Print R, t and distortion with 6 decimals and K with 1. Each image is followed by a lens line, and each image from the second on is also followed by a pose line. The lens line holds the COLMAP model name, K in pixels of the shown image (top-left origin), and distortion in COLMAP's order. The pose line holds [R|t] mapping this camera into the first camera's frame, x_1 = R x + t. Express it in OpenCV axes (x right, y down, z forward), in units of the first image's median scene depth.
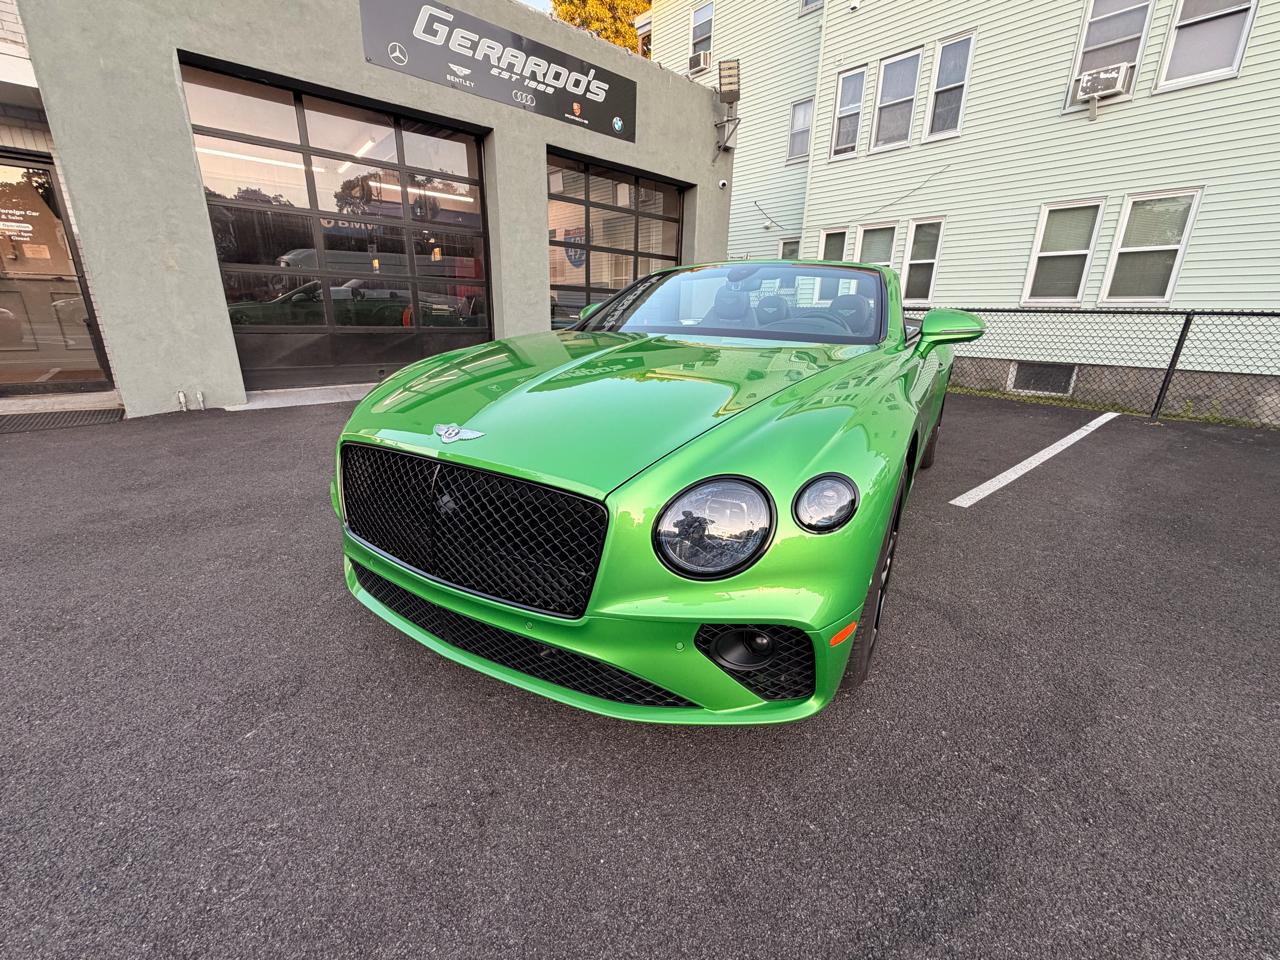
lens RADIAL K [[531.2, 0, 639.7], [0, 531.2, 478.8], [0, 0, 1]] dist [0.001058, -0.000068]
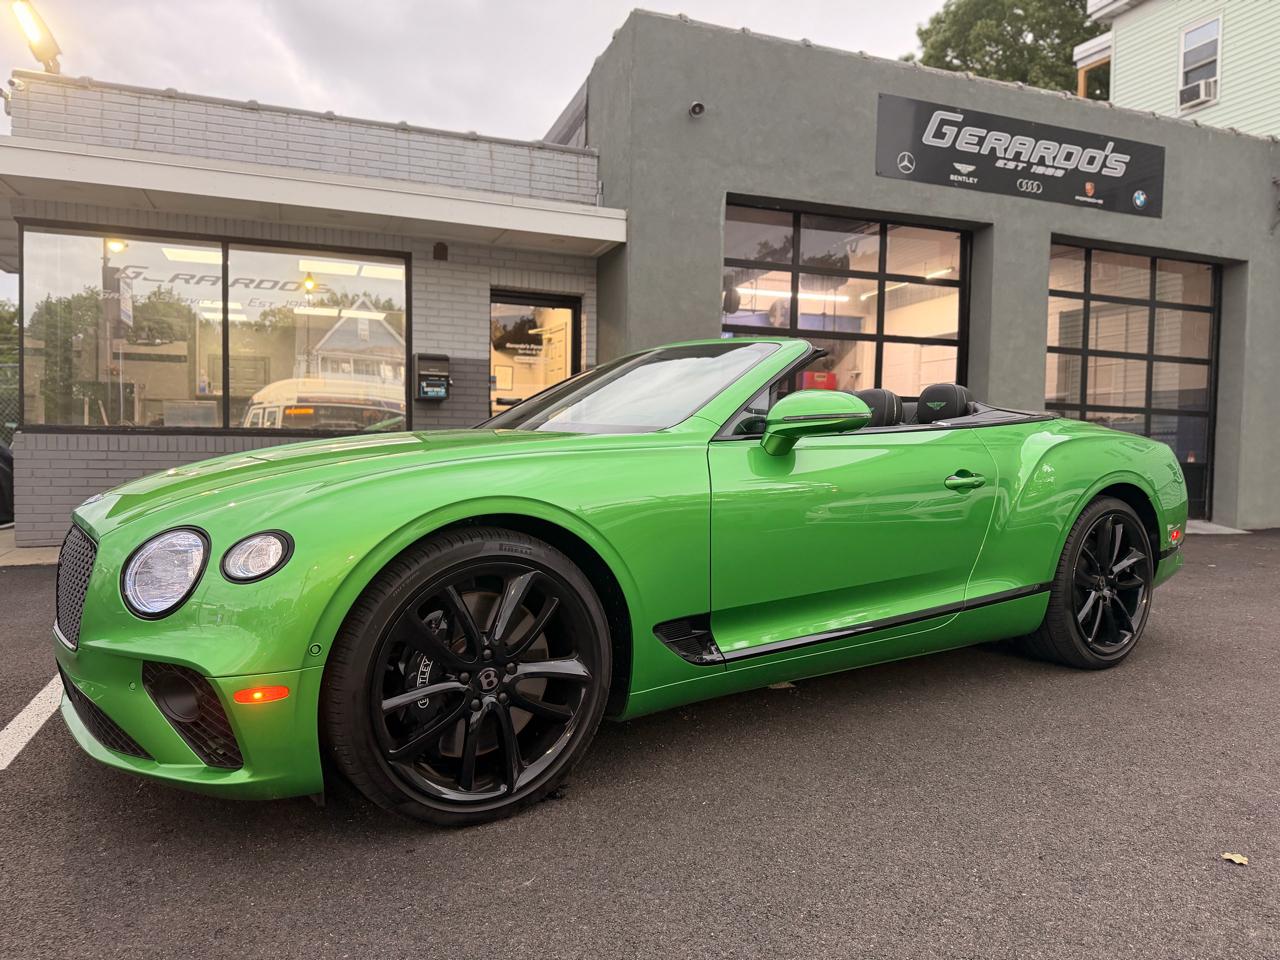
lens RADIAL K [[913.9, 0, 645.7], [0, 913.9, 482.9], [0, 0, 1]] dist [0.024065, -0.034628]
pose [[0.937161, 0.007004, -0.348826, -0.255819], [-0.099441, 0.963692, -0.247810, 0.119338], [0.334425, 0.266925, 0.903831, -0.320646]]
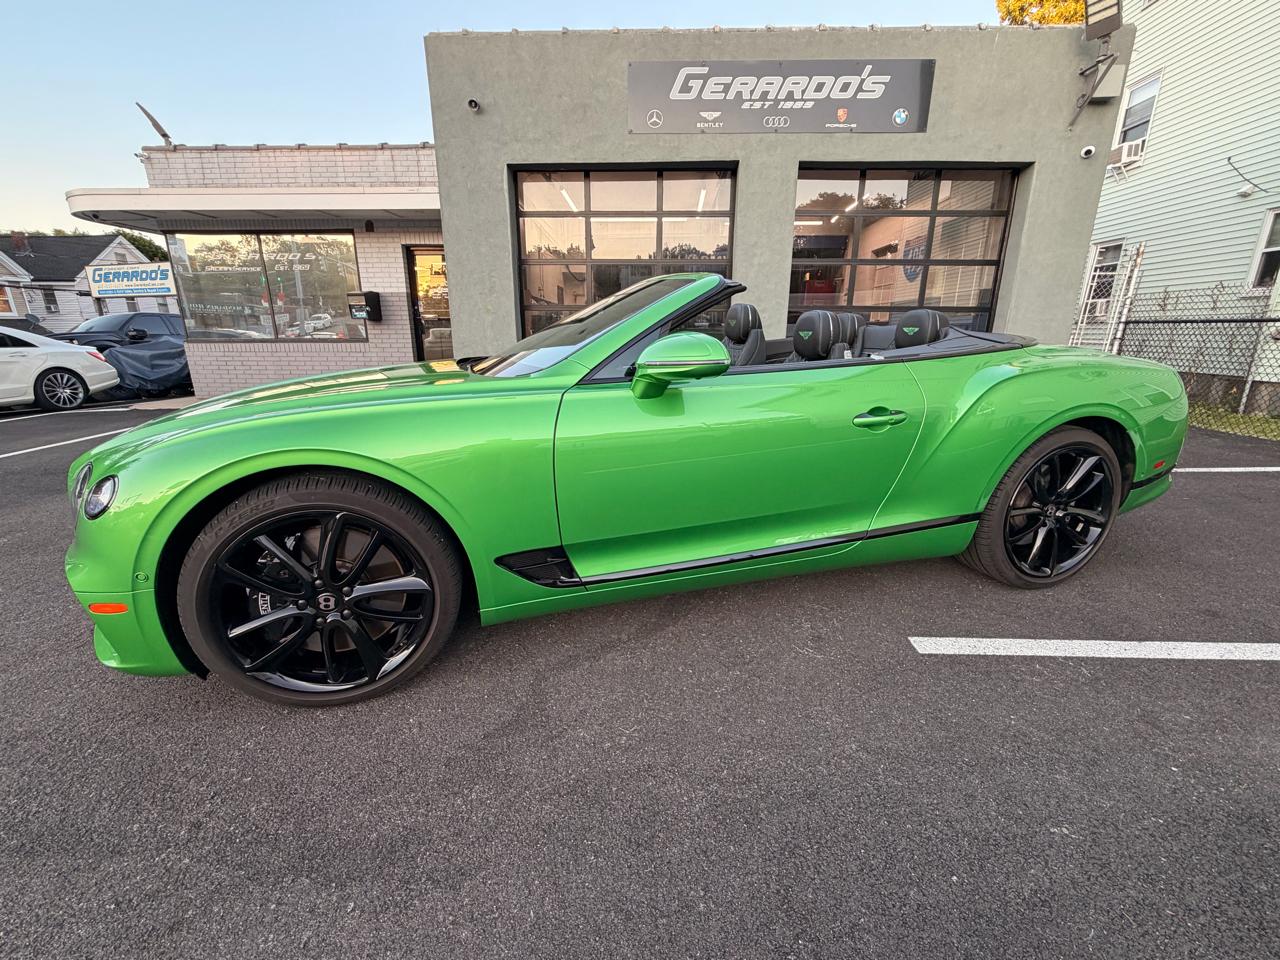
lens RADIAL K [[531.2, 0, 639.7], [0, 531.2, 478.8], [0, 0, 1]] dist [0.001058, -0.000068]
pose [[0.726884, 0.165604, -0.666495, 0.342995], [-0.189489, 0.981180, 0.037137, -0.046508], [0.660102, 0.099299, 0.744584, 0.146971]]
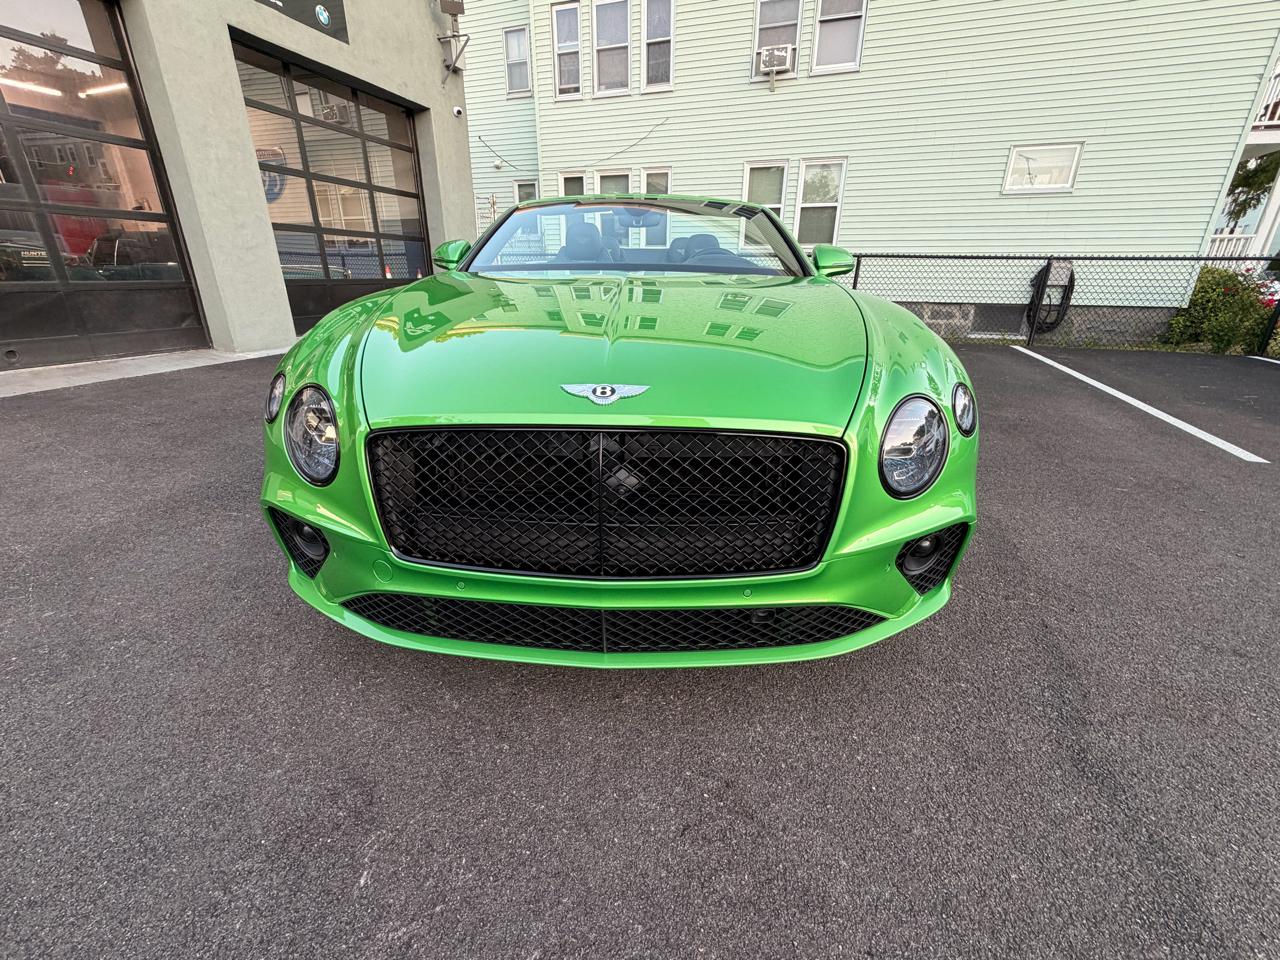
lens RADIAL K [[531.2, 0, 639.7], [0, 531.2, 478.8], [0, 0, 1]] dist [0.001058, -0.000068]
pose [[0.871163, -0.192908, 0.451510, -0.128905], [0.154725, 0.980591, 0.120424, -0.008644], [-0.465977, -0.035049, 0.884102, 0.052688]]
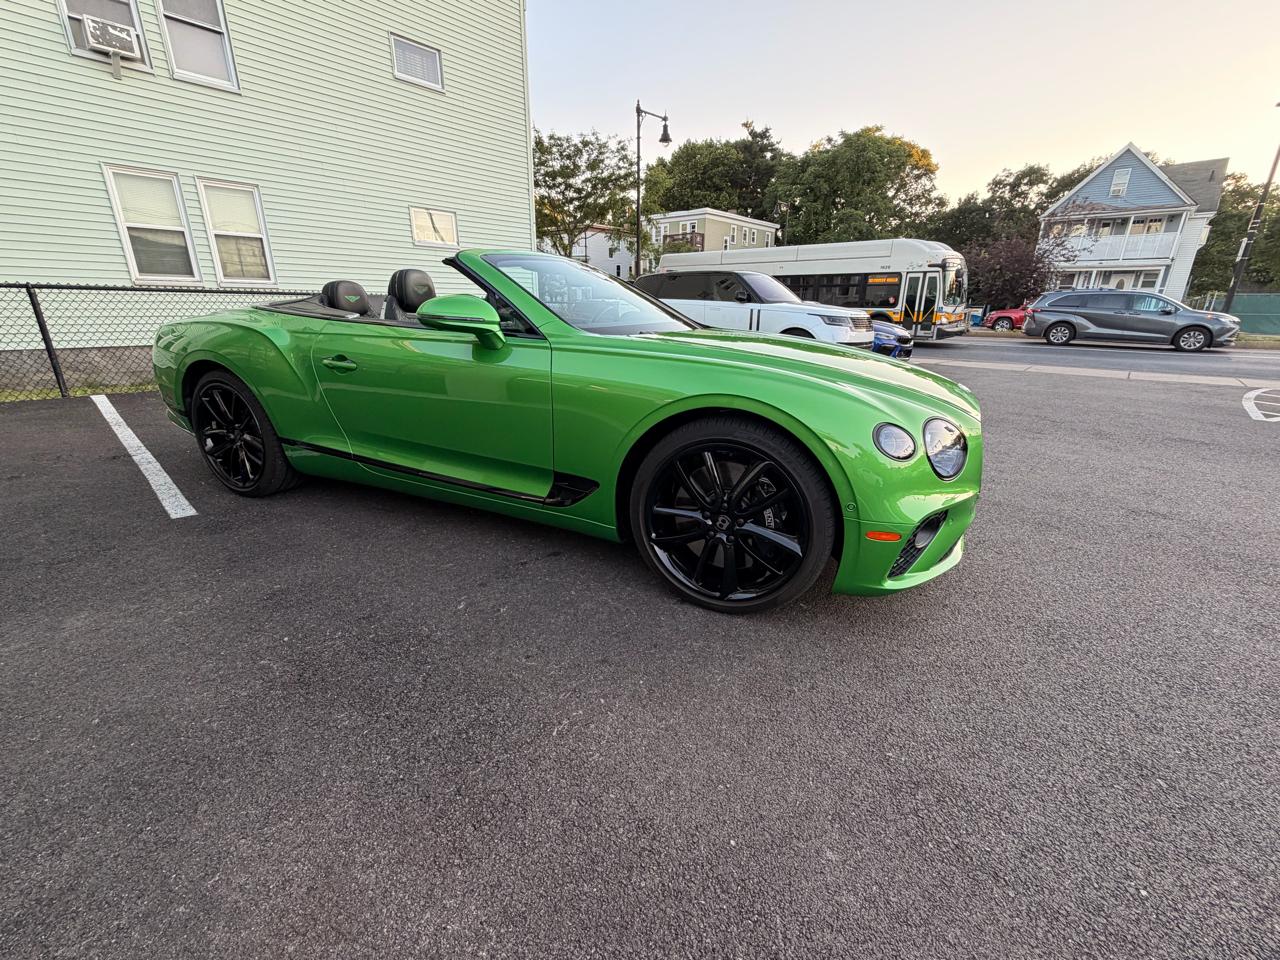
lens RADIAL K [[531.2, 0, 639.7], [0, 531.2, 478.8], [0, 0, 1]] dist [0.001058, -0.000068]
pose [[-0.117588, -0.327365, 0.937553, -0.365325], [0.281255, 0.894468, 0.347596, -0.134777], [-0.952402, 0.304565, -0.013105, 0.396648]]
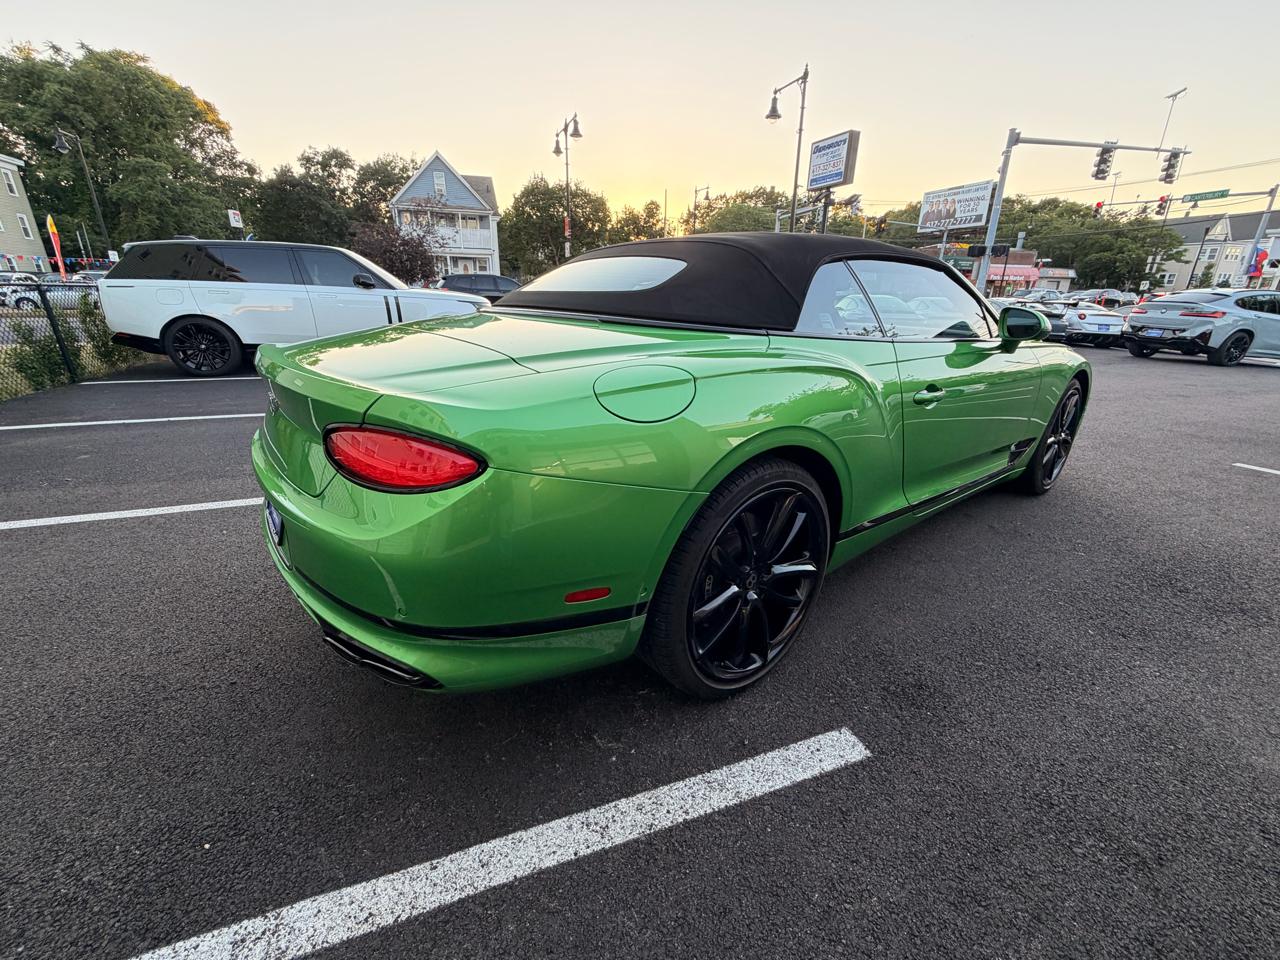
lens RADIAL K [[529.1, 0, 640.0], [0, 529.1, 480.0], [0, 0, 1]] dist [-0.000314, 0.000278]
pose [[-0.937887, -0.144645, 0.315352, 0.068358], [0.074521, 0.803743, 0.590291, -0.278233], [-0.338844, 0.577126, -0.743041, 0.848419]]
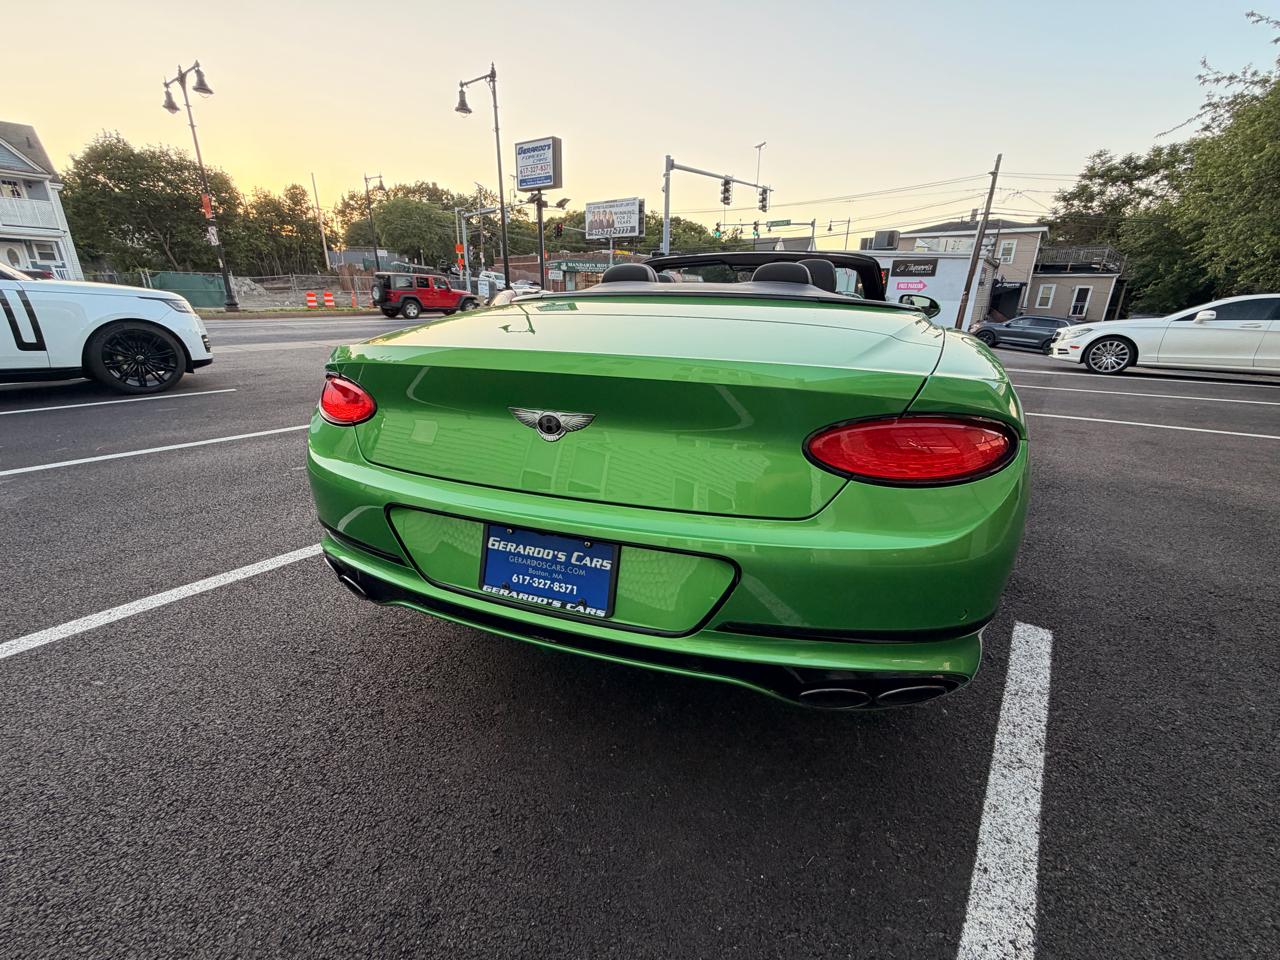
lens RADIAL K [[529.7, 0, 637.7], [0, 529.7, 480.6], [0, 0, 1]] dist [-0.001398, 0.000450]
pose [[-0.978504, 0.035784, -0.203101, 0.284159], [-0.092061, 0.805466, 0.585448, -0.263095], [0.184541, 0.591561, -0.784857, 0.852756]]
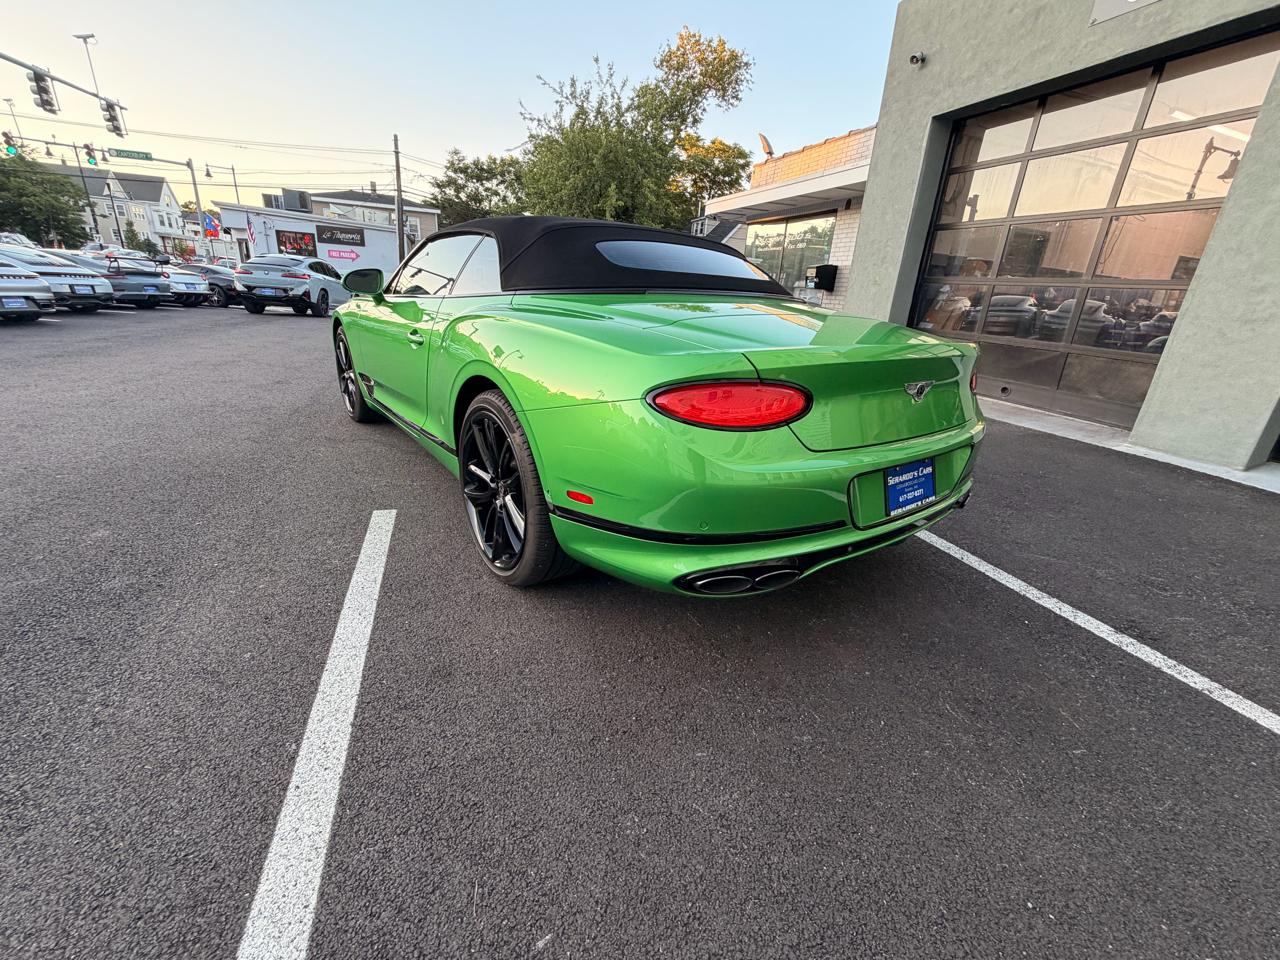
lens RADIAL K [[531.2, 0, 639.7], [0, 531.2, 478.8], [0, 0, 1]] dist [0.001058, -0.000068]
pose [[-0.368180, 0.272484, -0.888930, 0.536259], [-0.342751, 0.848975, 0.402198, -0.208017], [0.864272, 0.452762, -0.219182, 0.688143]]
